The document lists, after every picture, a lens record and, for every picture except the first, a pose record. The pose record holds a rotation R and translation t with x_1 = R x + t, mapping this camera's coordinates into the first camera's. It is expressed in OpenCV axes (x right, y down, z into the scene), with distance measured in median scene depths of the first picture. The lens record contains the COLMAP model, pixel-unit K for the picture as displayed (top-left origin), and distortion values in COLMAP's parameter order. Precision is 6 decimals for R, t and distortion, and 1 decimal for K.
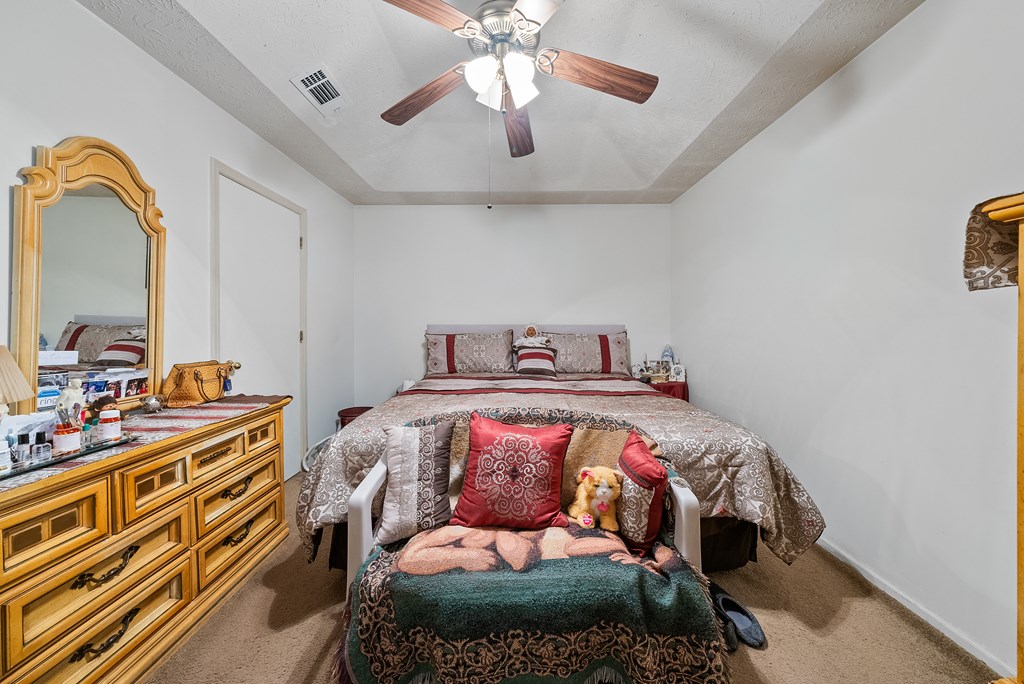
lens RADIAL K [[352.6, 0, 510.8], [0, 352.6, 320.1], [0, 0, 1]] dist [-0.002177, -0.000071]
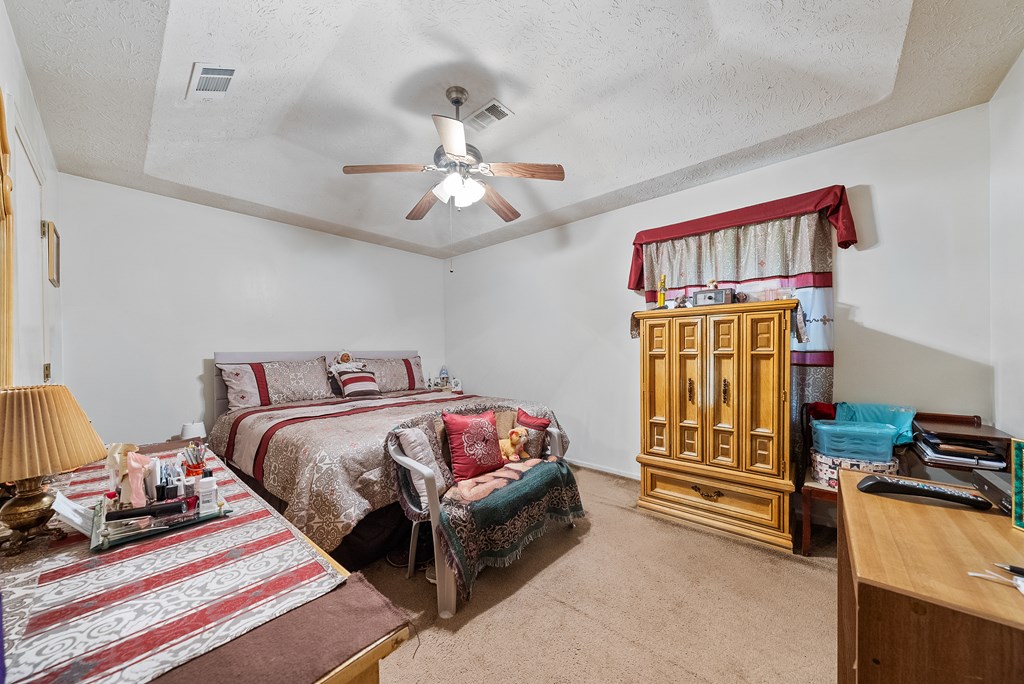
lens RADIAL K [[348.1, 0, 509.7], [0, 348.1, 339.1], [0, 0, 1]] dist [-0.002386, 0.000144]
pose [[0.656446, 0.016282, 0.754197, -0.517250], [-0.000481, 0.999776, -0.021165, -0.001879], [-0.754373, 0.013531, 0.656307, -0.072832]]
